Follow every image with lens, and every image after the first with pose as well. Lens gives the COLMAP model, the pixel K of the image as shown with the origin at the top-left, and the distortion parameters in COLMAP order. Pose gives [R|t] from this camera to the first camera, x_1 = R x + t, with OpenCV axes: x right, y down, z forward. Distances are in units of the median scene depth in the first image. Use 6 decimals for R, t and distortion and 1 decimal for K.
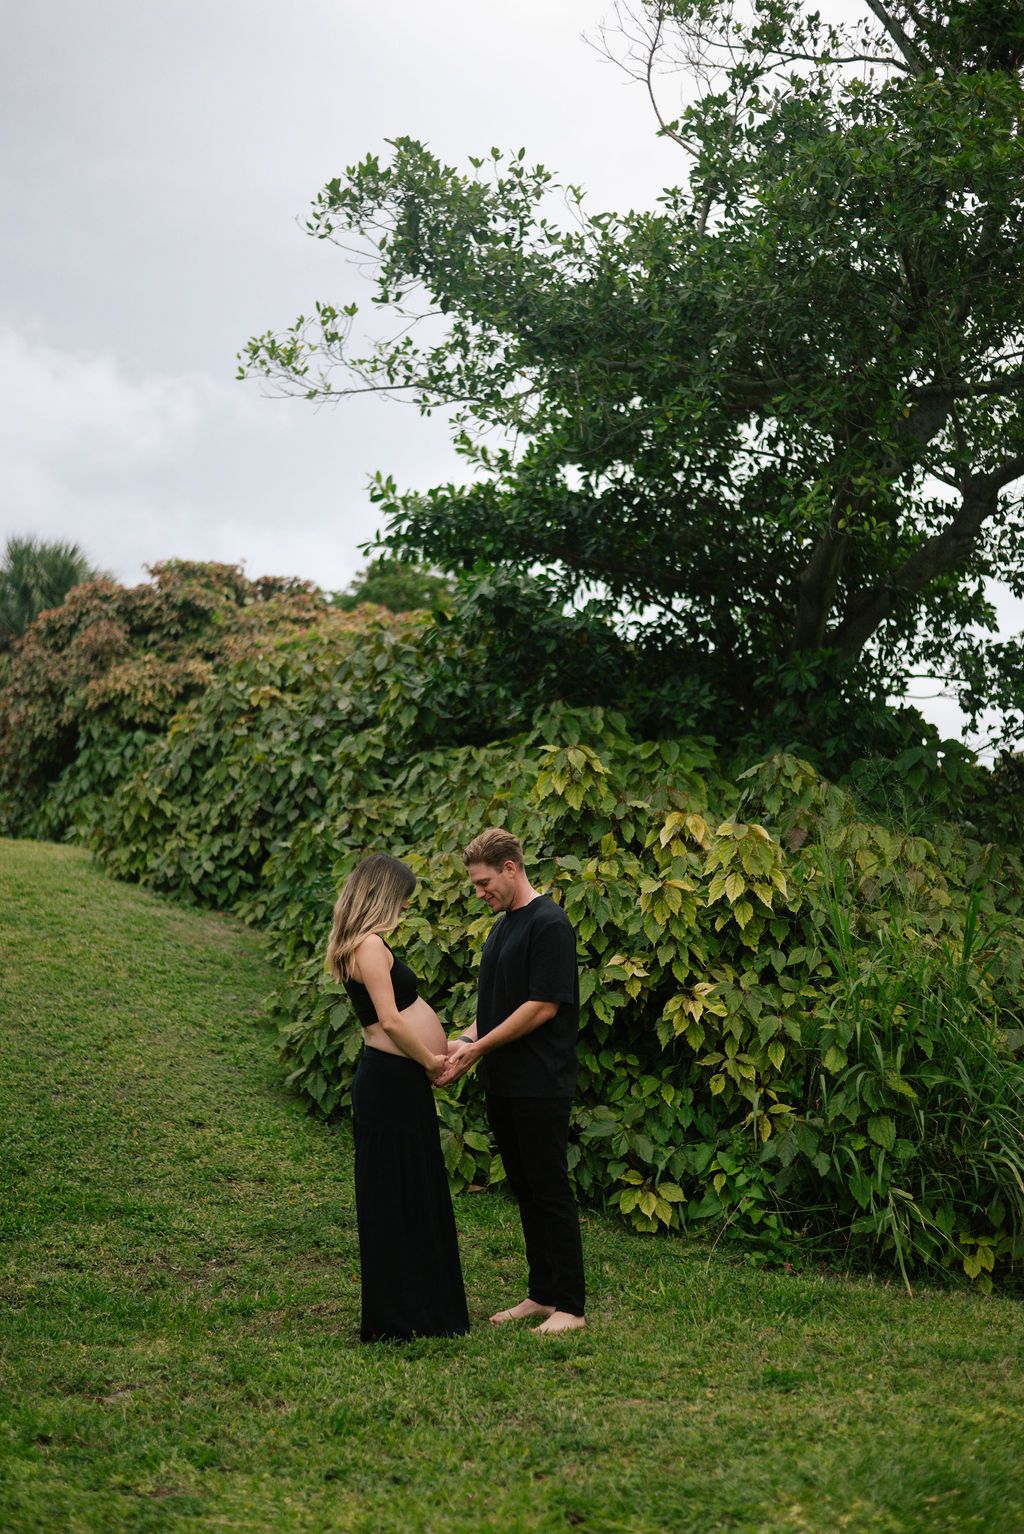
lens RADIAL K [[2288.7, 0, 512.0], [0, 2288.7, 767.0], [0, 0, 1]] dist [0.016719, -0.053737]
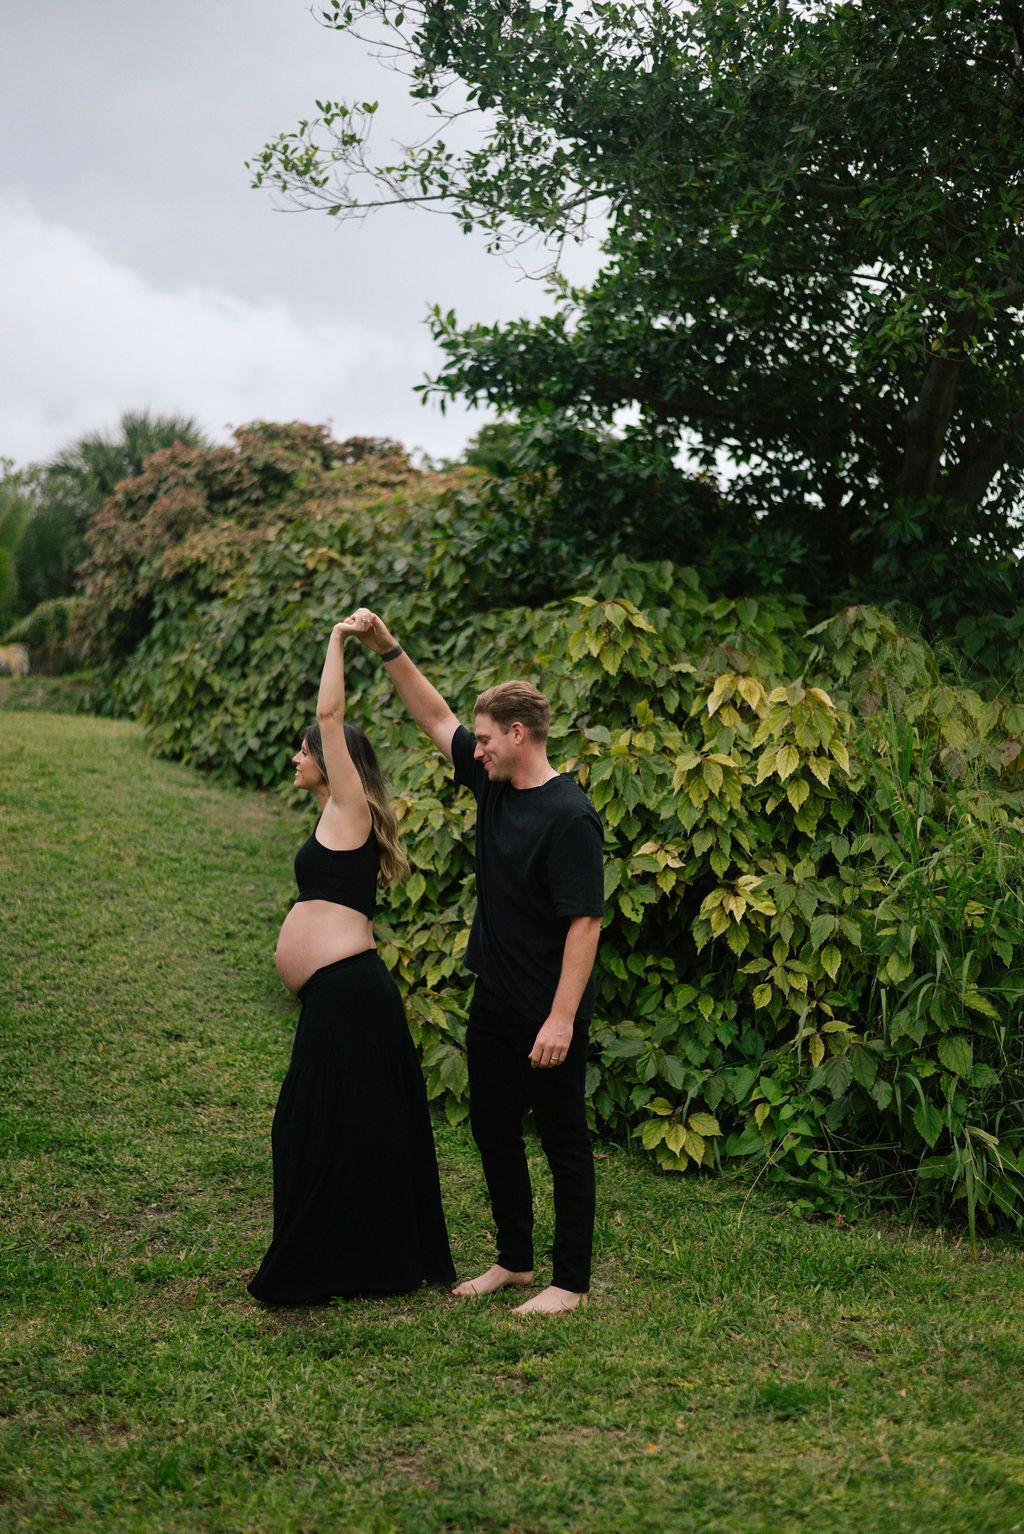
lens RADIAL K [[2283.0, 0, 506.5], [0, 2283.0, 734.0], [0, 0, 1]] dist [0.029596, -0.089331]
pose [[0.997488, -0.005314, -0.070637, 0.048578], [0.007995, 0.999256, 0.037730, 0.008739], [0.070384, -0.038200, 0.996788, 0.140232]]
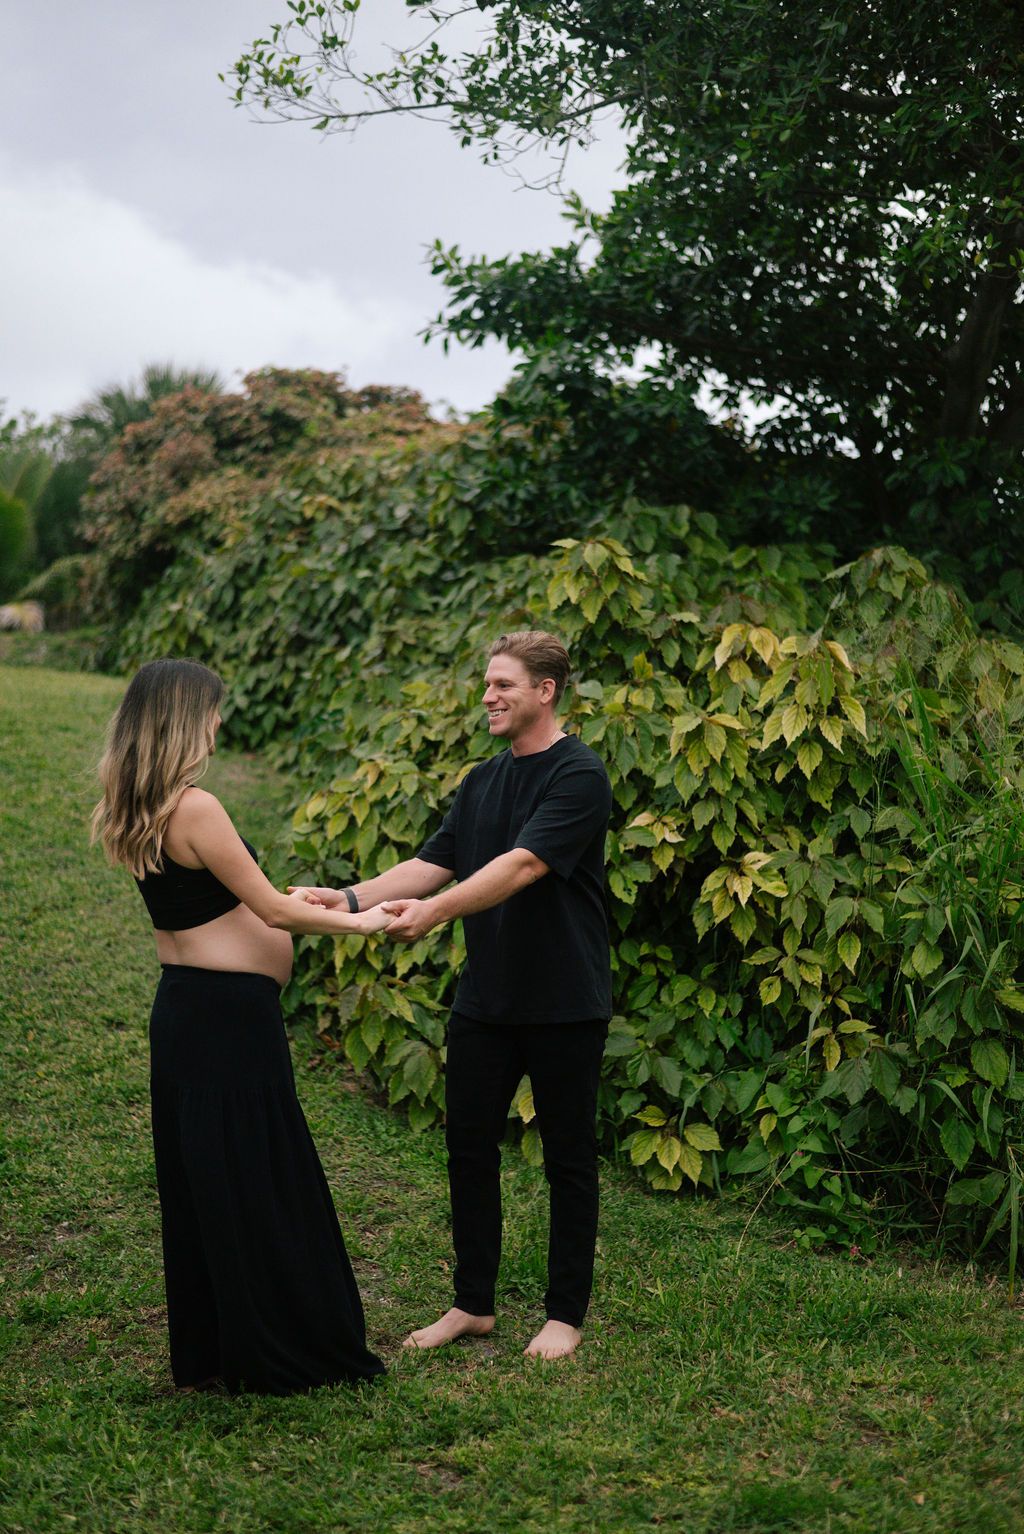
lens RADIAL K [[2298.5, 0, 496.1], [0, 2298.5, 683.6], [0, 0, 1]] dist [-0.031089, 0.232998]
pose [[0.995728, 0.002789, -0.092295, 0.060824], [0.000076, 0.999519, 0.031023, 0.015126], [0.092337, -0.030898, 0.995248, 0.227640]]
